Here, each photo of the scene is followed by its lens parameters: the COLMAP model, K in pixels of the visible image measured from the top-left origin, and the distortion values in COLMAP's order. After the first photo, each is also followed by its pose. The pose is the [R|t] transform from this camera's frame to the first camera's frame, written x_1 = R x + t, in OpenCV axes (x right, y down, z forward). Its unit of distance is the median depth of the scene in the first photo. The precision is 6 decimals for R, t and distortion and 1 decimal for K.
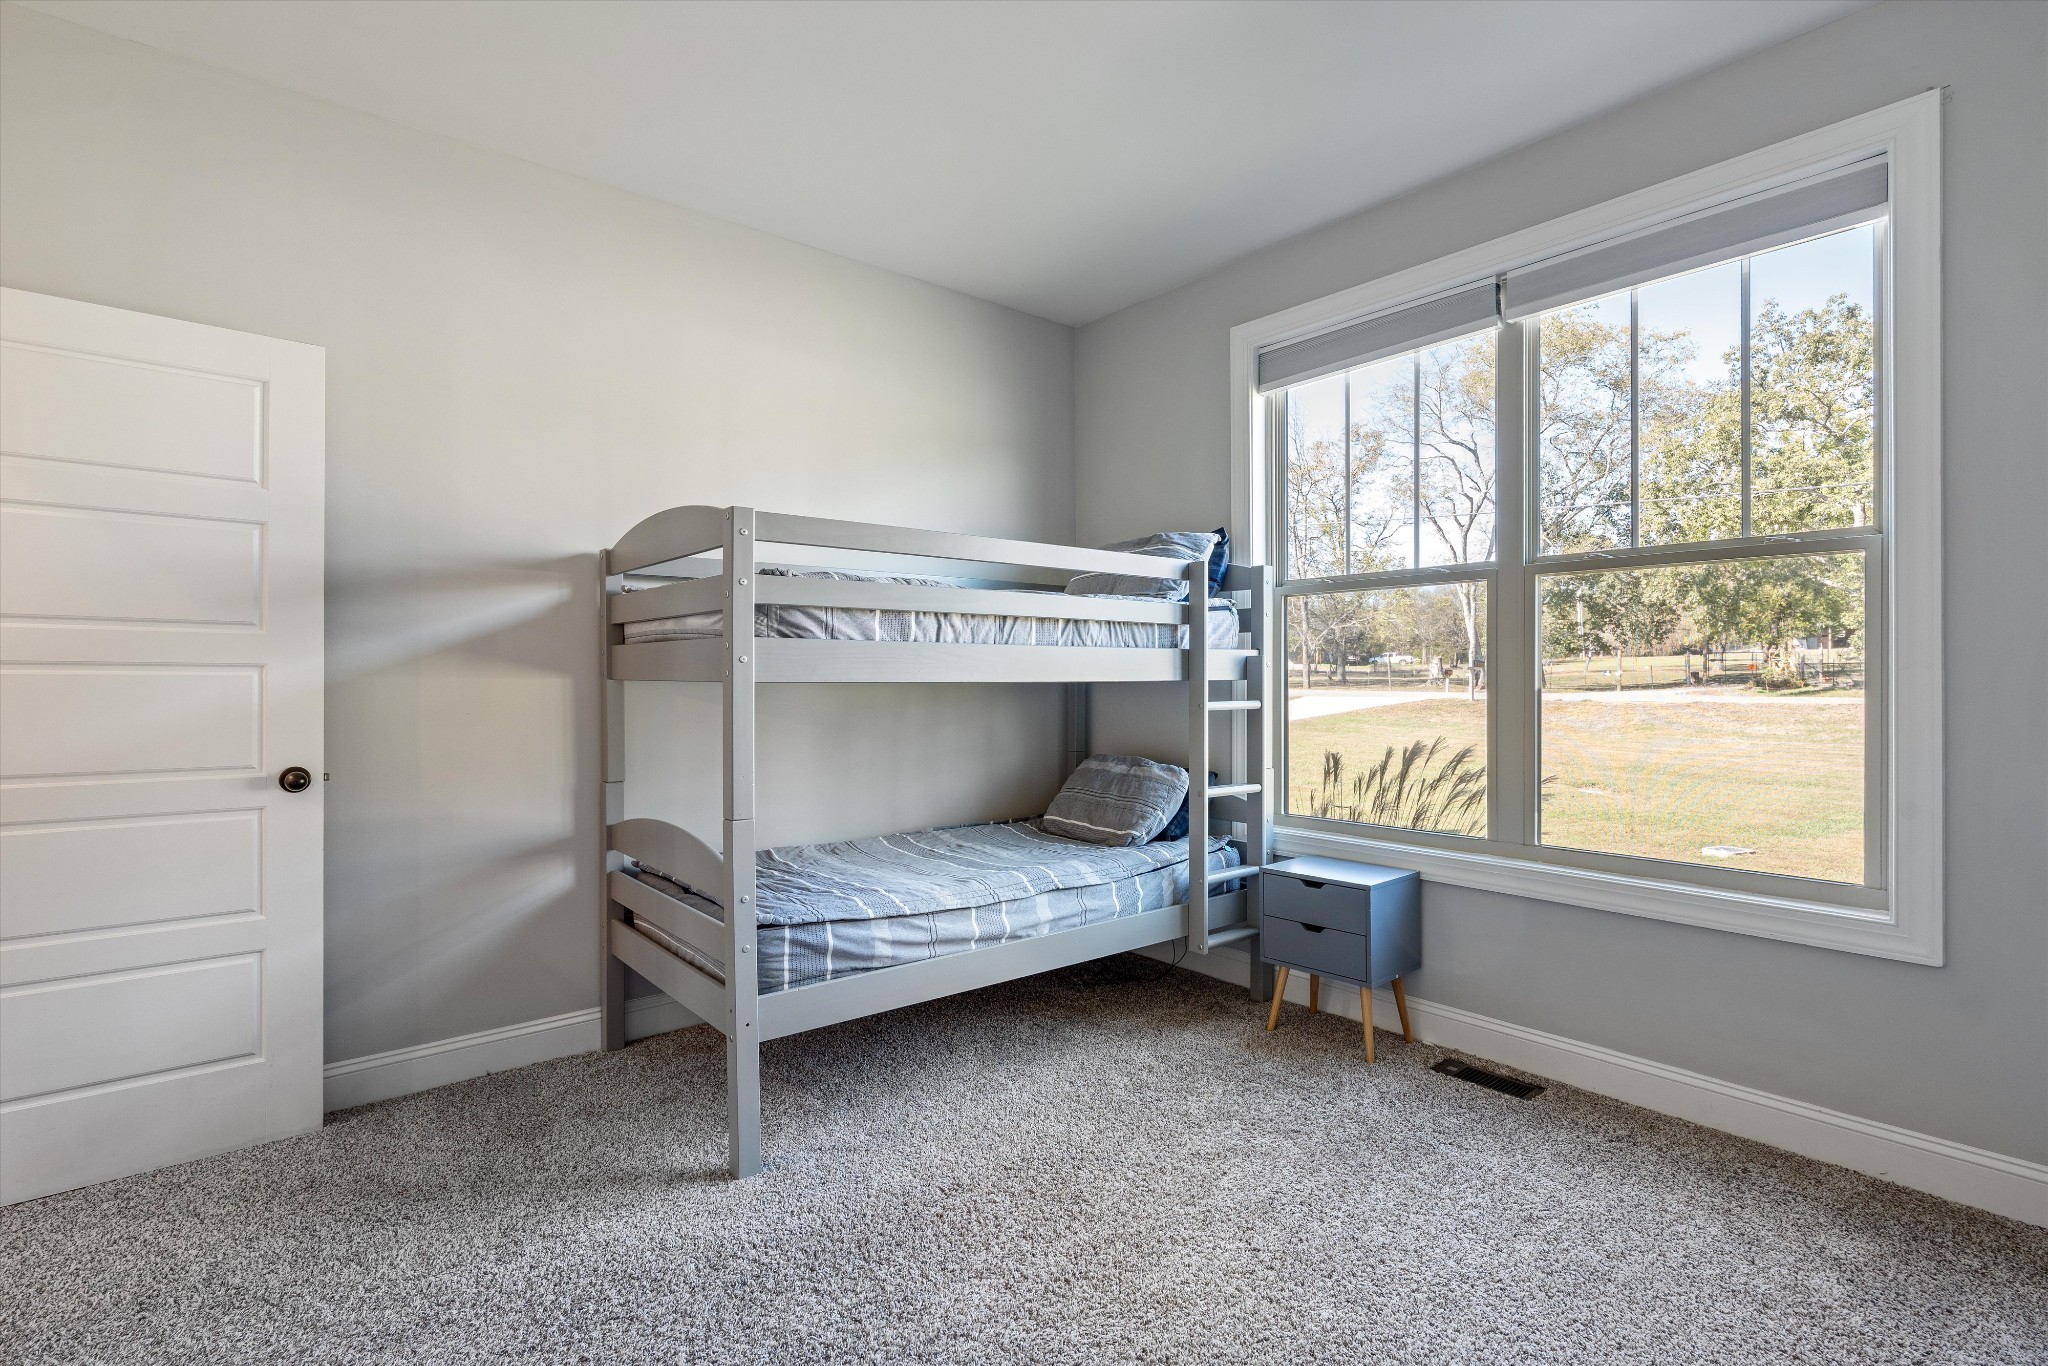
lens RADIAL K [[957.8, 0, 1023.8], [0, 957.8, 679.5], [0, 0, 1]] dist [-0.004803, -0.001356]
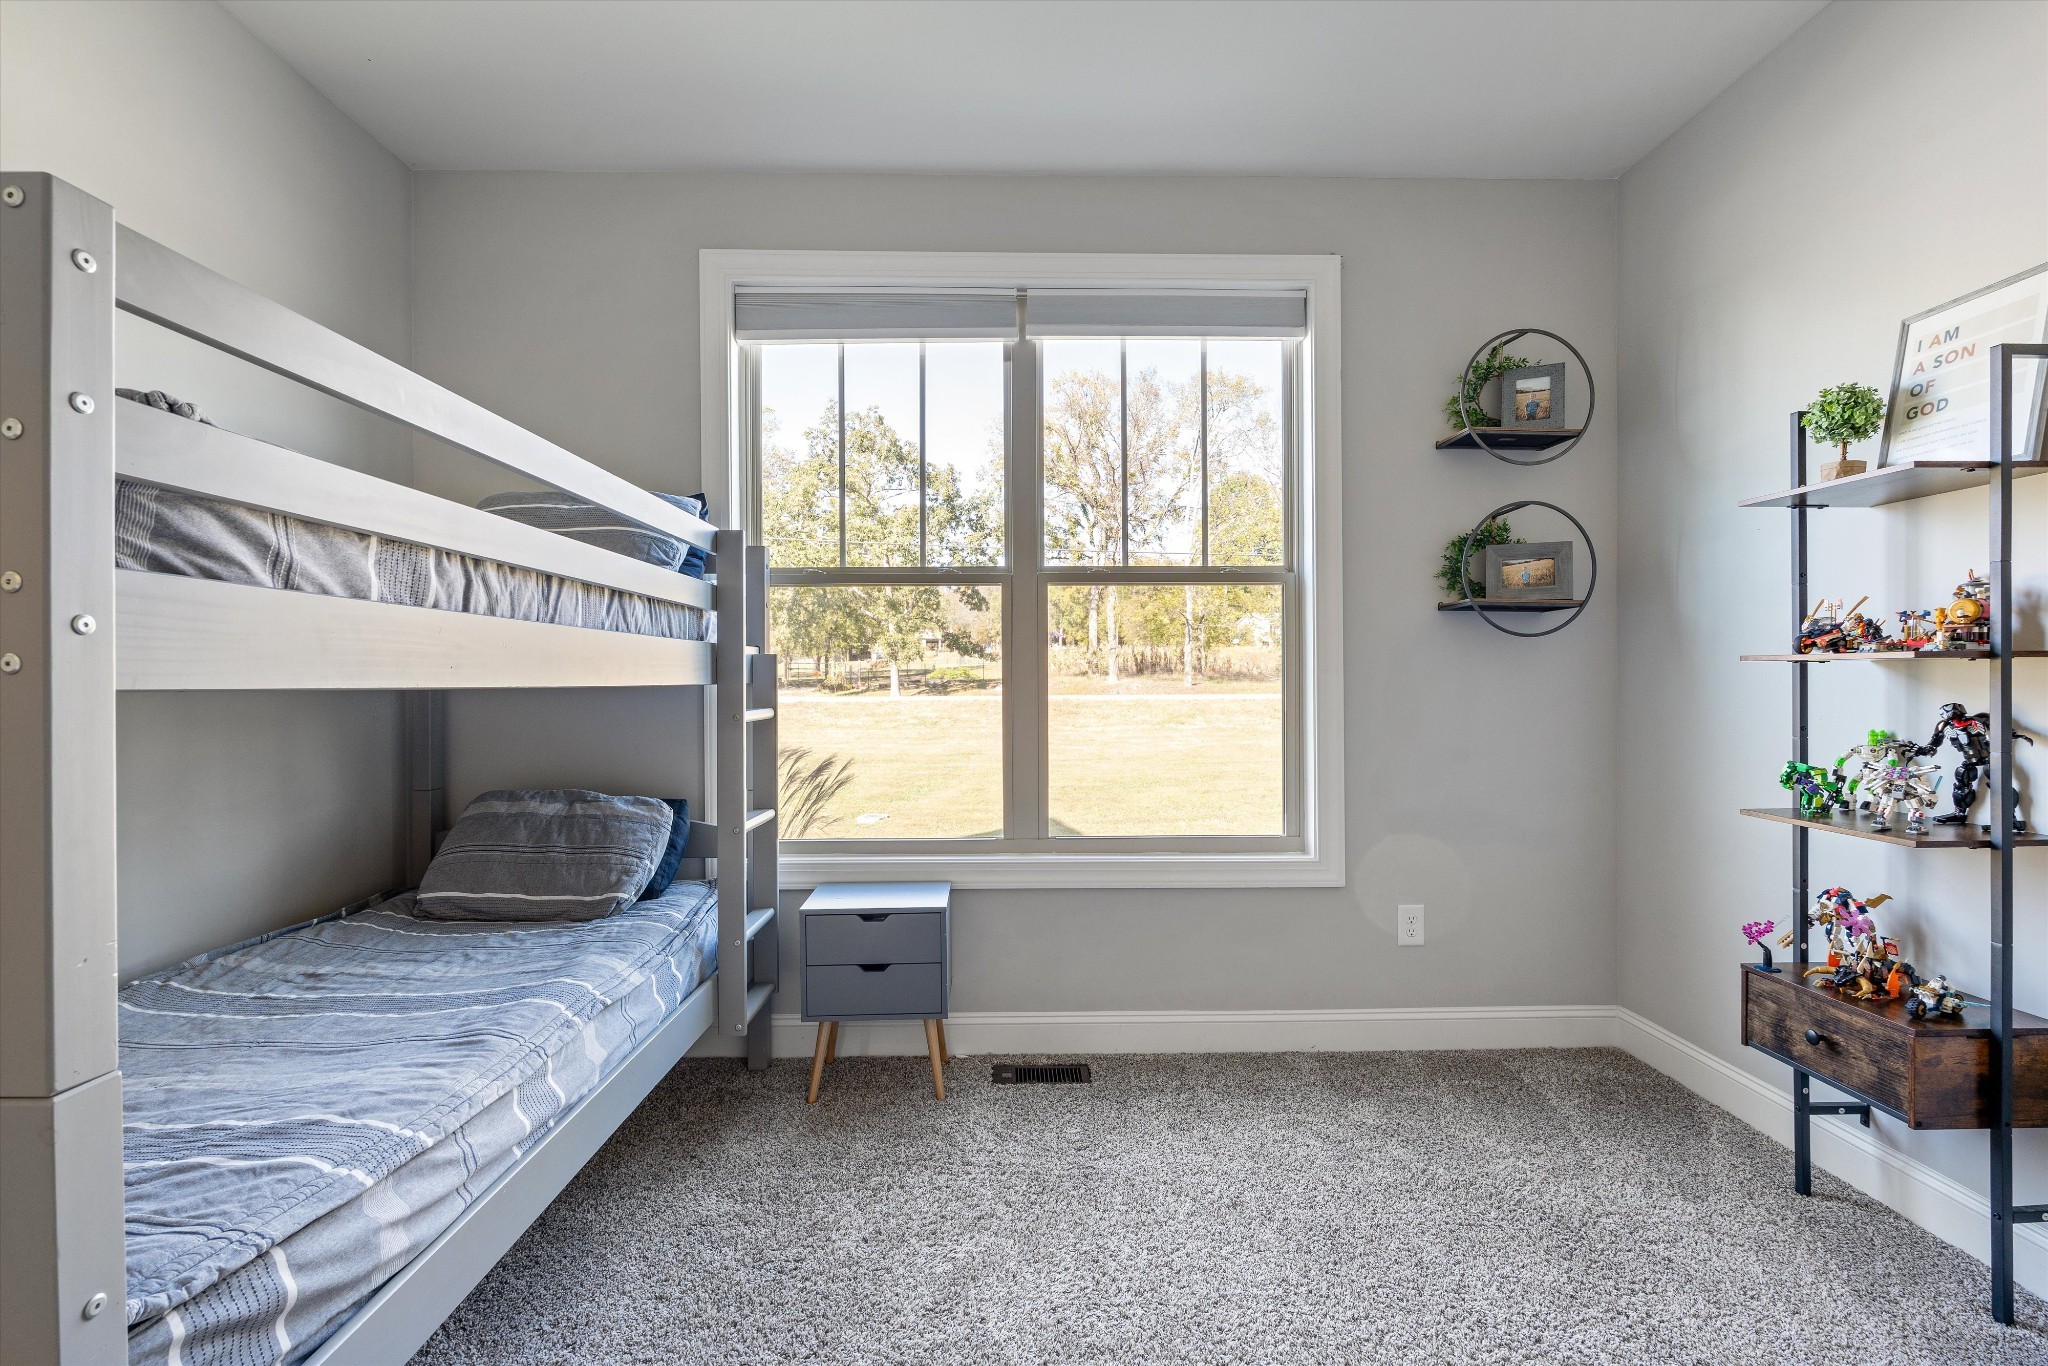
lens RADIAL K [[887.8, 0, 1026.6], [0, 887.8, 682.2], [0, 0, 1]] dist [-0.009437, 0.000993]
pose [[0.626541, -0.001831, 0.779386, -0.260815], [0.003945, 0.999992, -0.000823, 0.001631], [-0.779378, 0.003590, 0.626543, 0.422757]]
